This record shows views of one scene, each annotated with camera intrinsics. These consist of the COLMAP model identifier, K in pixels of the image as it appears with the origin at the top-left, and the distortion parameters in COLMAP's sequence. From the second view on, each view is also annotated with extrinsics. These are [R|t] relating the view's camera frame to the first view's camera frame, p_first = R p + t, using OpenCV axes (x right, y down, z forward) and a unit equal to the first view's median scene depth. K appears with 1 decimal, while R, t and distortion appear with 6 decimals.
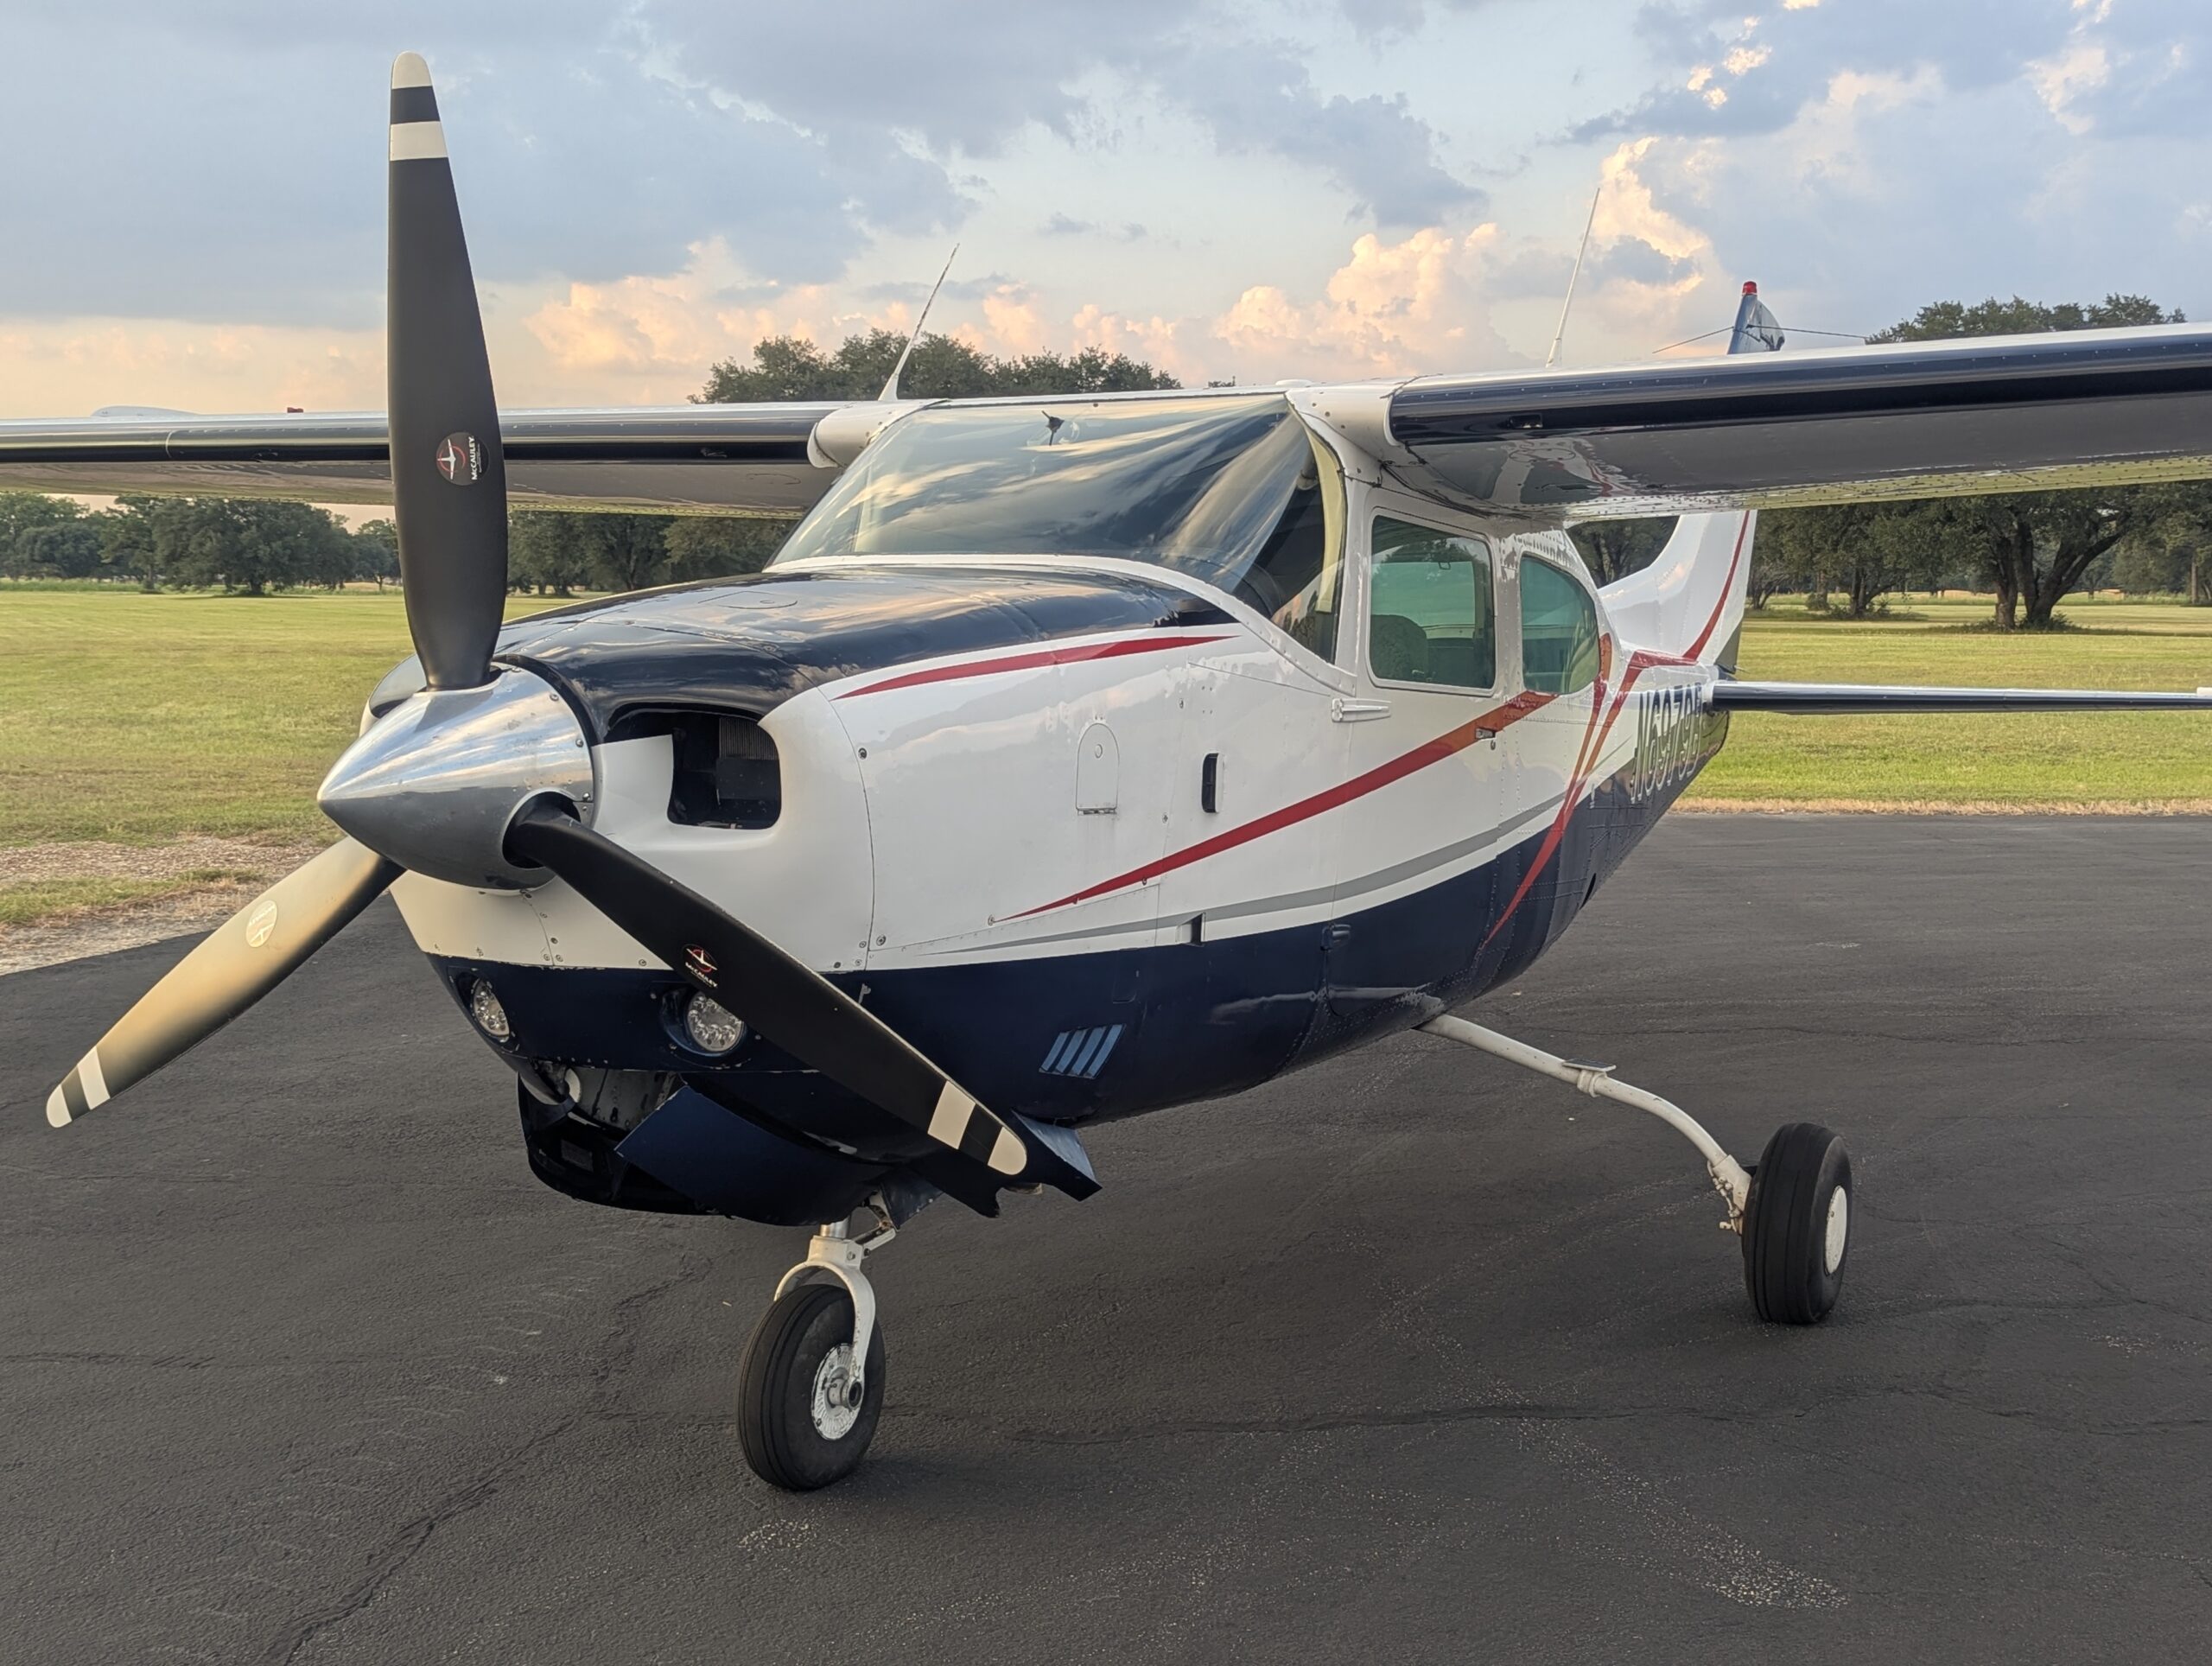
lens RADIAL K [[2581.5, 0, 1148.3], [0, 2581.5, 836.3], [0, 0, 1]] dist [0.161042, -0.387238]
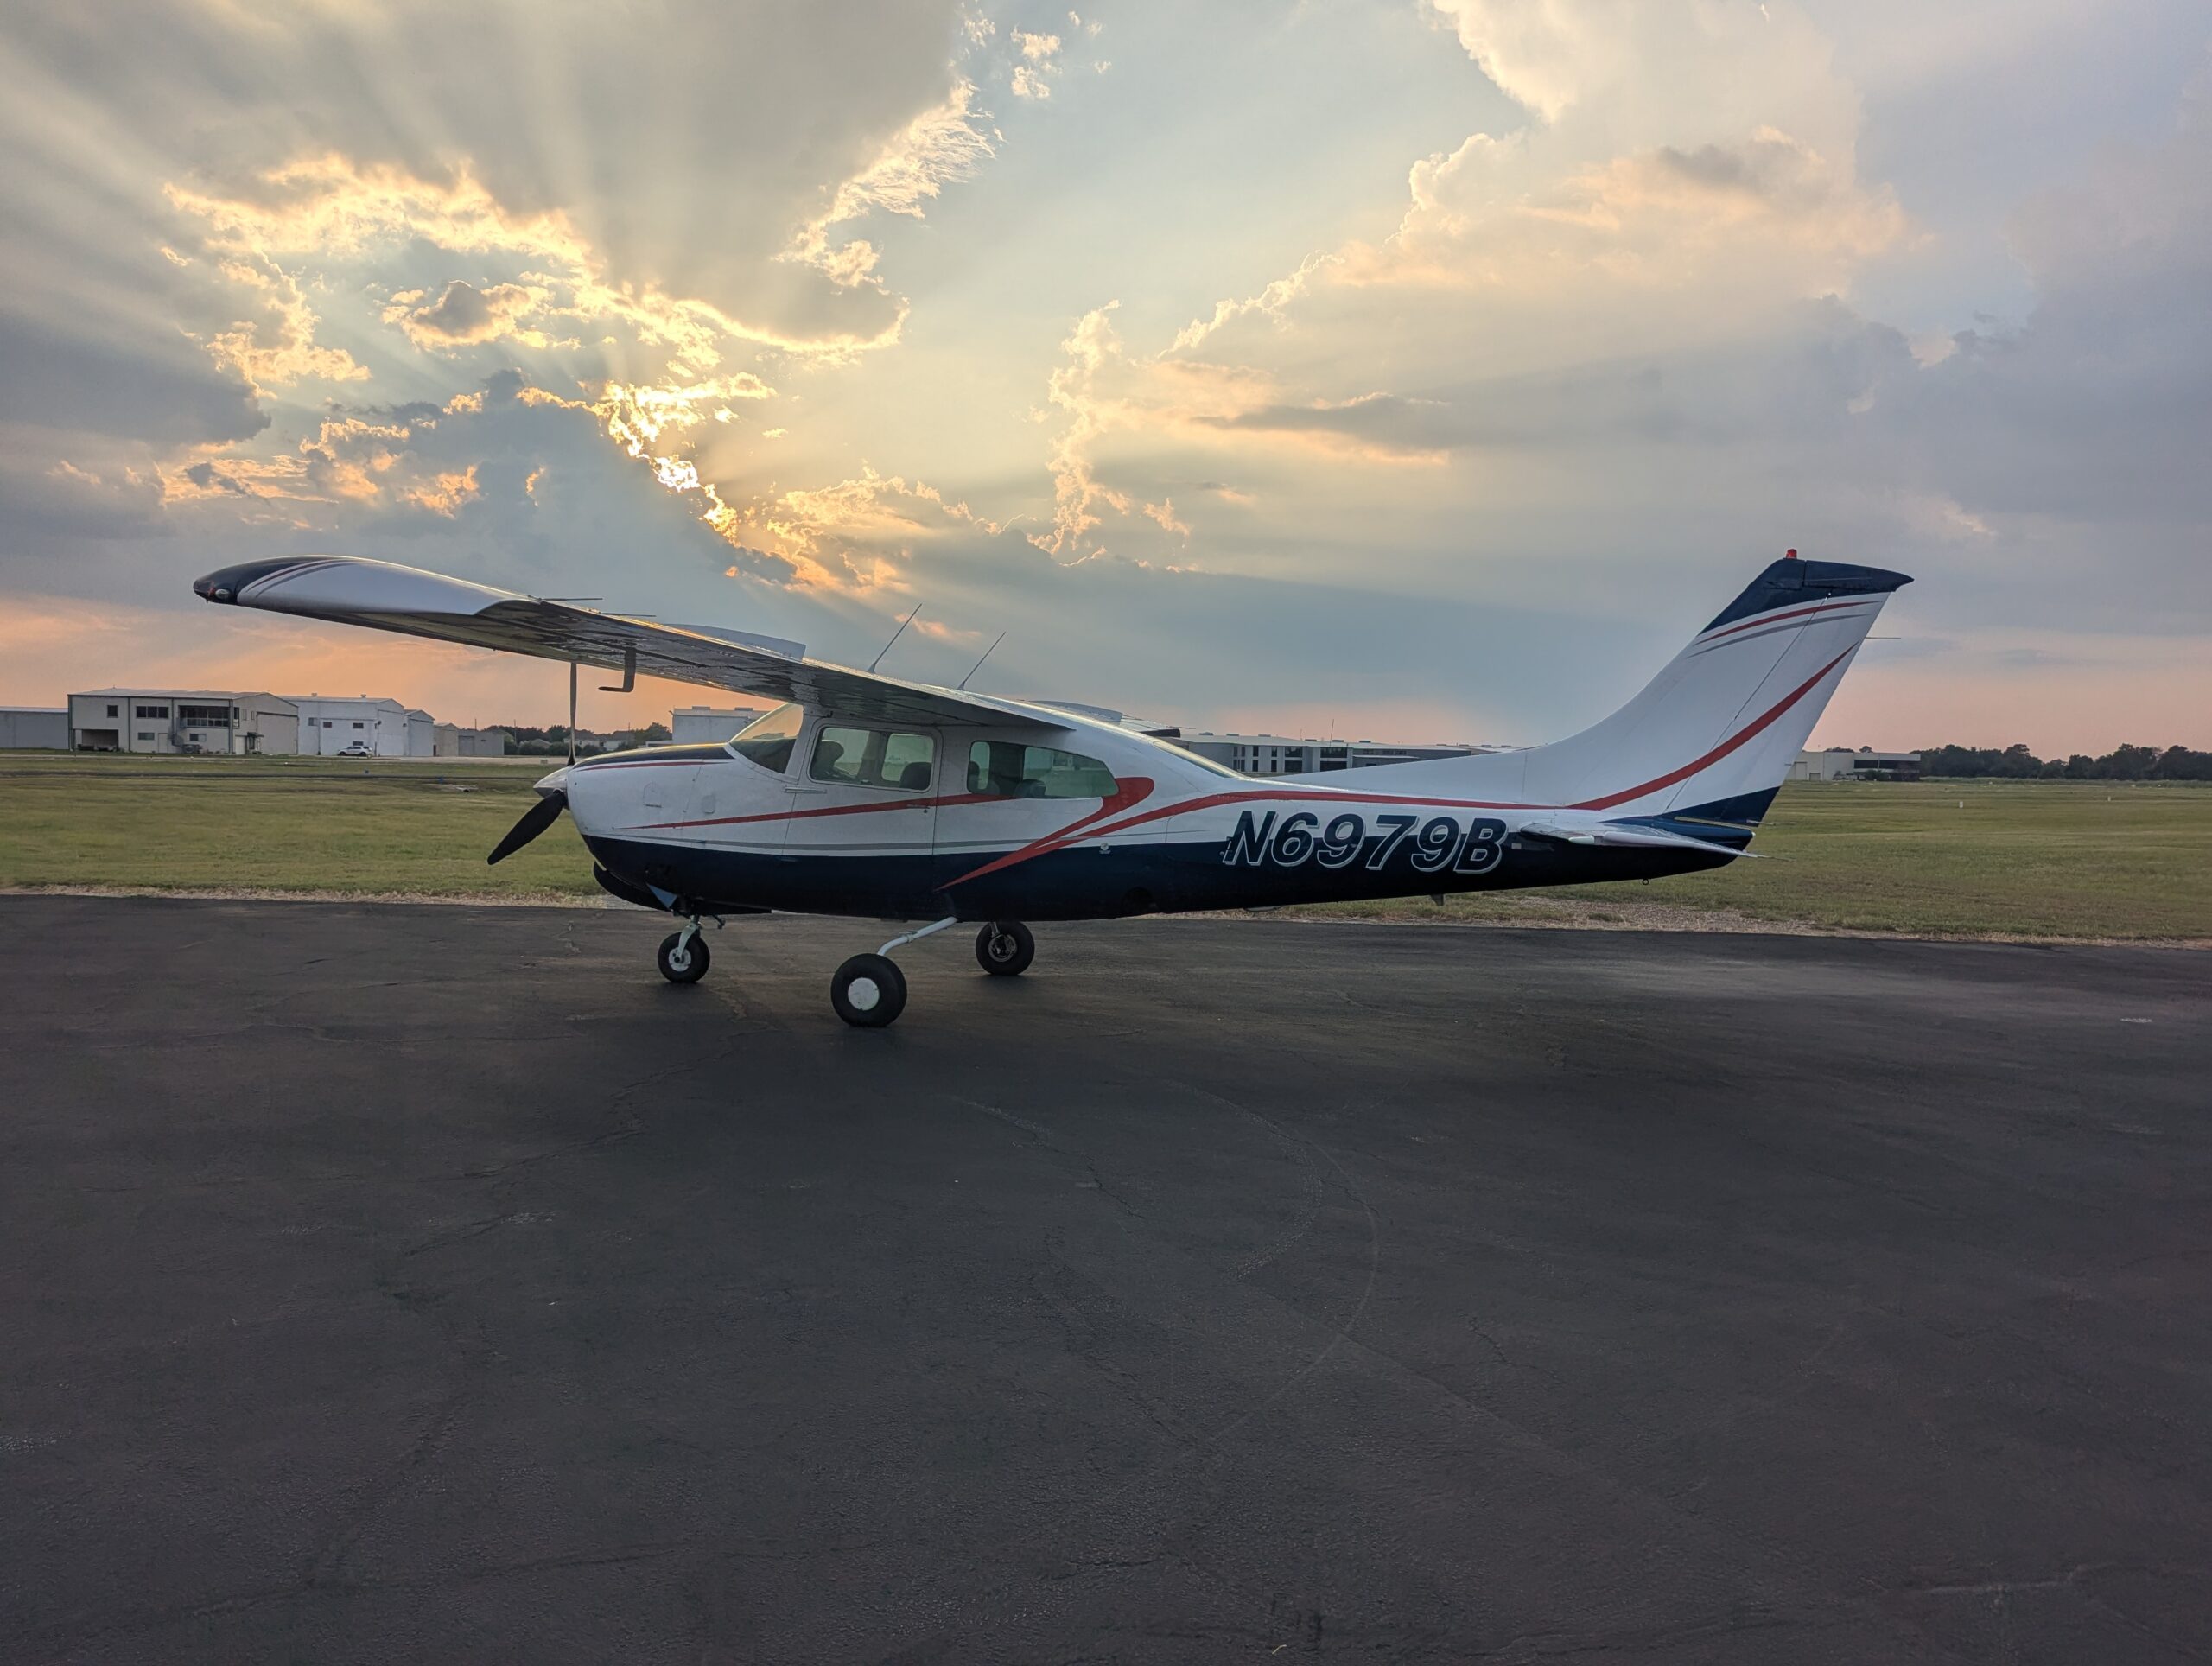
lens RADIAL K [[1665.2, 0, 1111.1], [0, 1665.2, 796.4], [0, 0, 1]] dist [0.074229, -0.001987]
pose [[0.214188, 0.017260, -0.976640, 0.143114], [-0.111011, 0.993796, -0.006783, -0.004607], [0.970464, 0.109870, 0.214775, 0.063396]]
